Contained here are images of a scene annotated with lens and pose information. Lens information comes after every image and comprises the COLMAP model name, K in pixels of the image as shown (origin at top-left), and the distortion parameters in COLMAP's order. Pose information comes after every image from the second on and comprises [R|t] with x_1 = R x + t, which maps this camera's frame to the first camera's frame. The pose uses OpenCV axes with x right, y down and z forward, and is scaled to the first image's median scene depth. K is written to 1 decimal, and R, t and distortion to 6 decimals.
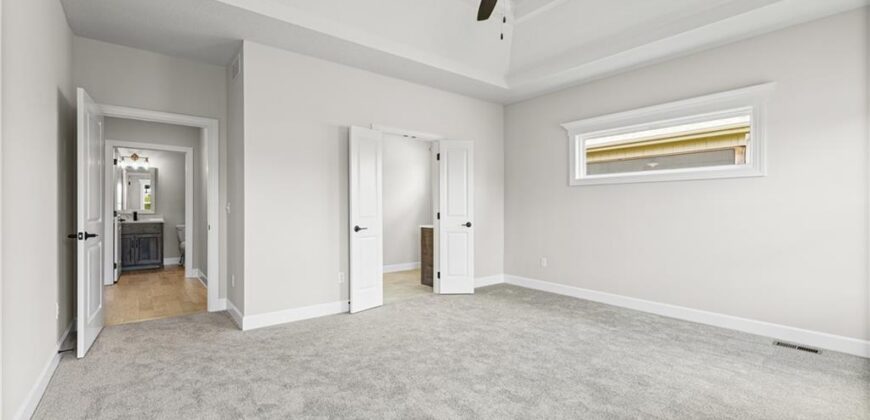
lens RADIAL K [[369.6, 0, 439.5], [0, 369.6, 206.4], [0, 0, 1]] dist [0.001570, 0.000037]
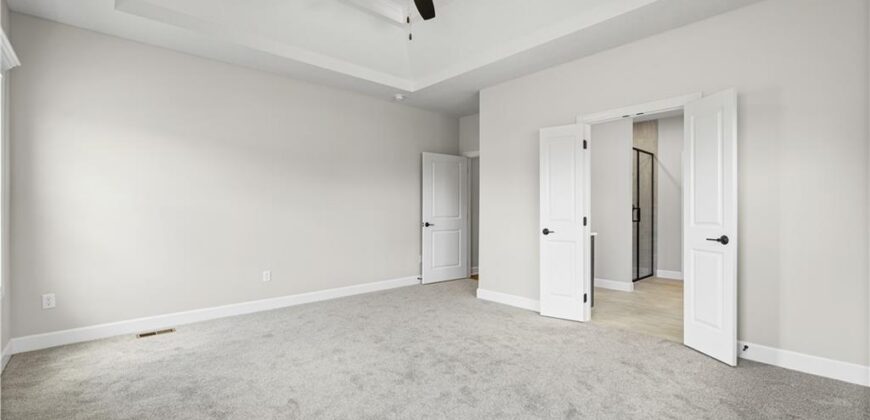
lens RADIAL K [[369.6, 0, 437.8], [0, 369.6, 209.6], [0, 0, 1]] dist [0.001570, 0.000037]
pose [[0.063970, -0.012085, -0.997879, 0.862585], [-0.005704, 0.999906, -0.012475, 0.018498], [0.997936, 0.006490, 0.063895, 0.755737]]
